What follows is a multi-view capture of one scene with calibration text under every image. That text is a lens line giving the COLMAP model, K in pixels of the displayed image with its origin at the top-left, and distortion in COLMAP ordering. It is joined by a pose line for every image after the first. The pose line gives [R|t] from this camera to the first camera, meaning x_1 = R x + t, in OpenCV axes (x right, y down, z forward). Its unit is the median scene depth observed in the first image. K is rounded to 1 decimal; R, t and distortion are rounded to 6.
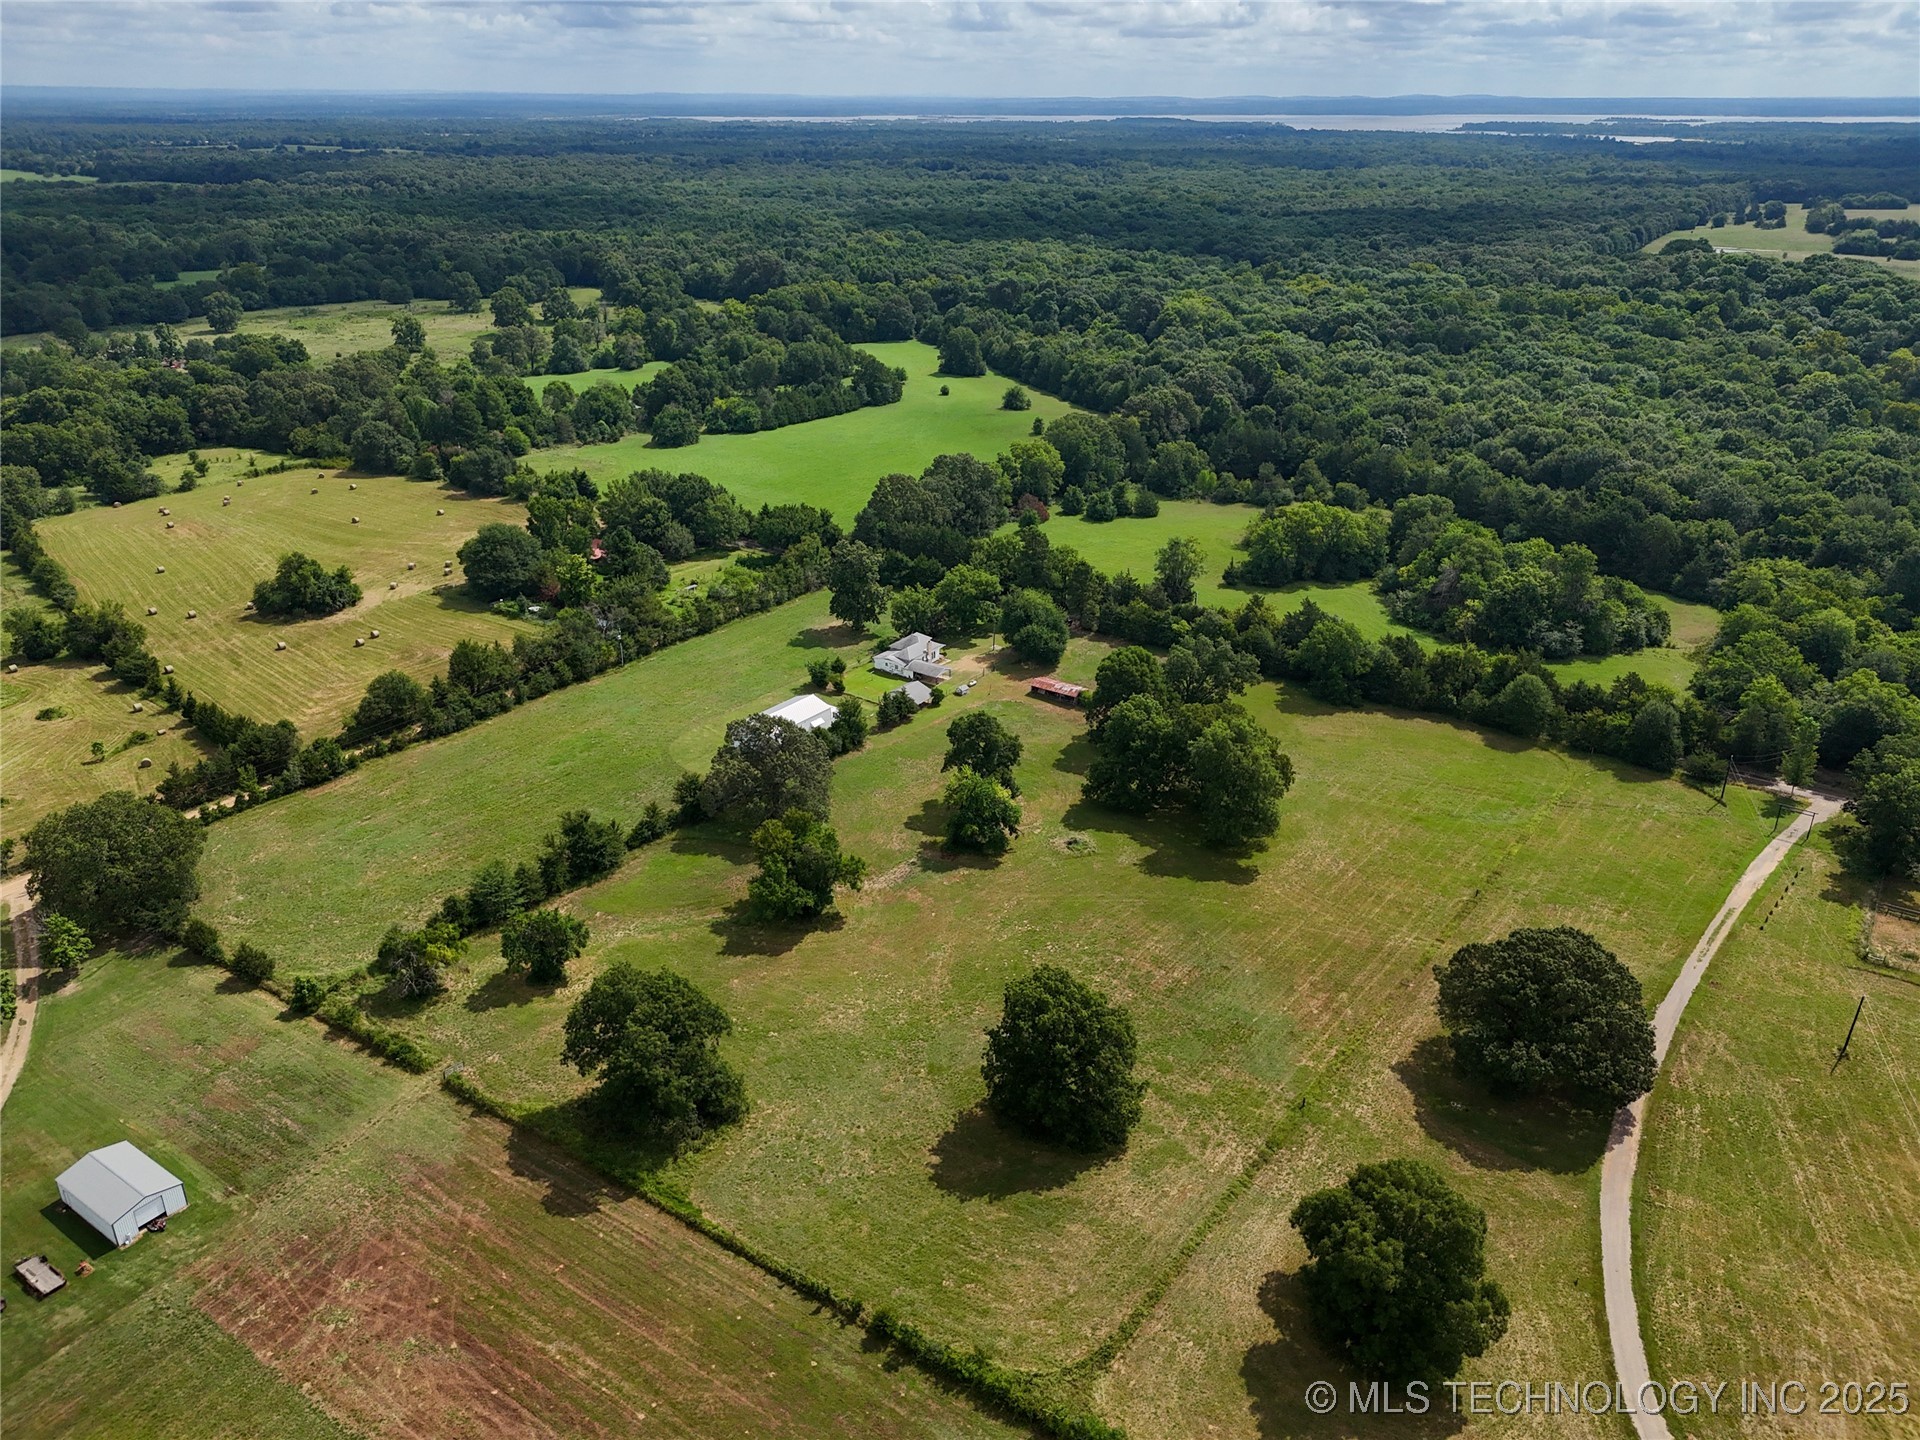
lens RADIAL K [[1415.8, 0, 961.8], [0, 1415.8, 713.9], [0, 0, 1]] dist [0.061224, -0.058222]
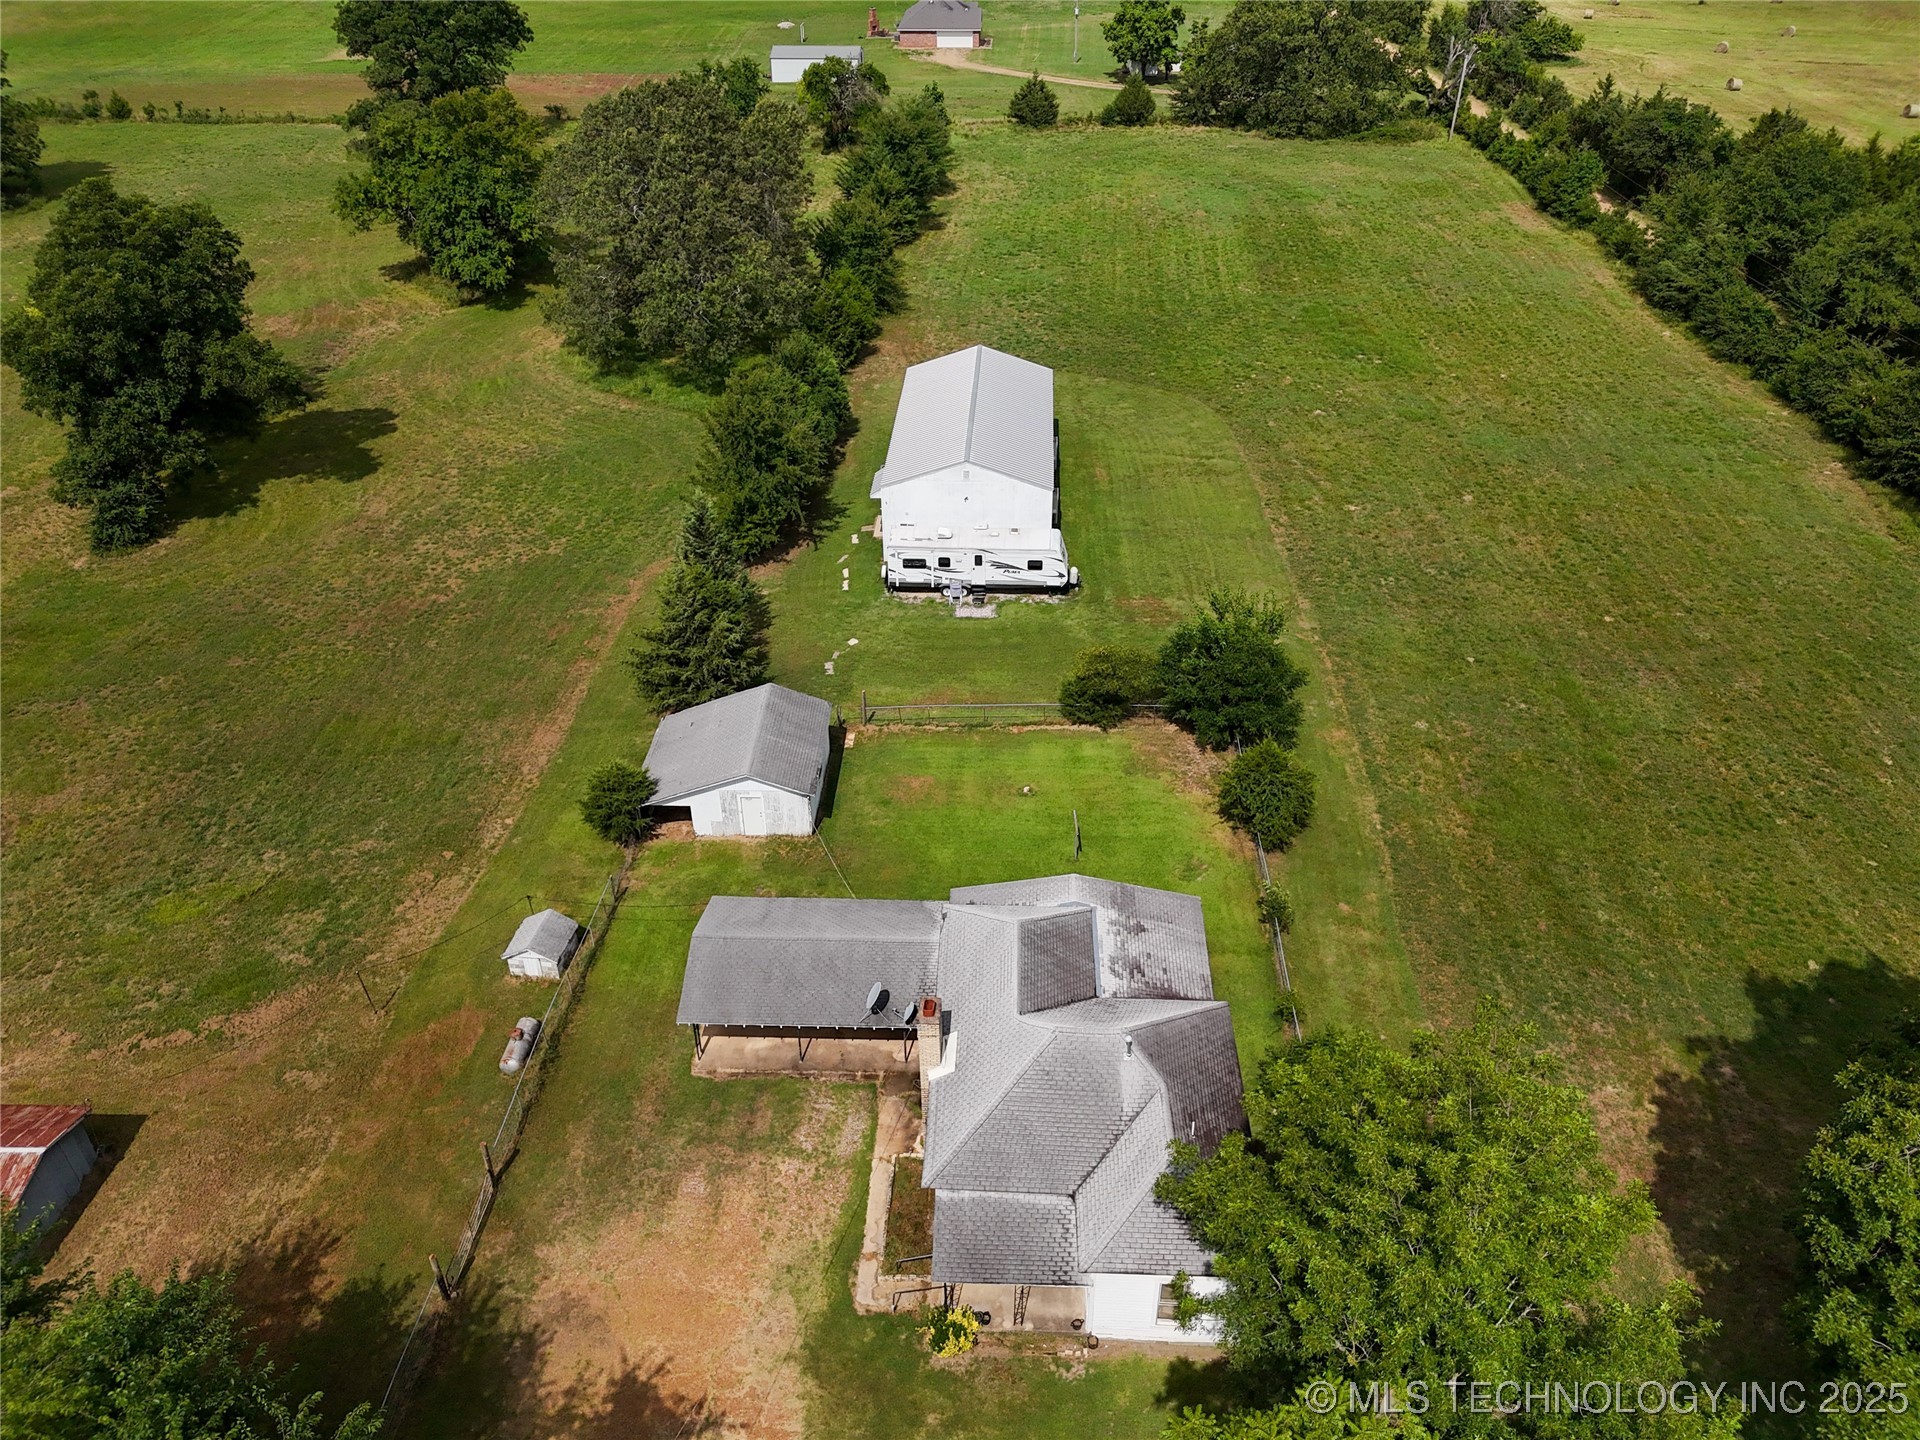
lens RADIAL K [[1415.8, 0, 961.8], [0, 1415.8, 713.9], [0, 0, 1]] dist [0.061224, -0.058222]
pose [[-0.836780, 0.301285, -0.457193, 0.029688], [-0.215515, 0.586363, 0.780853, -0.184097], [0.503341, 0.751935, -0.425725, 1.097388]]
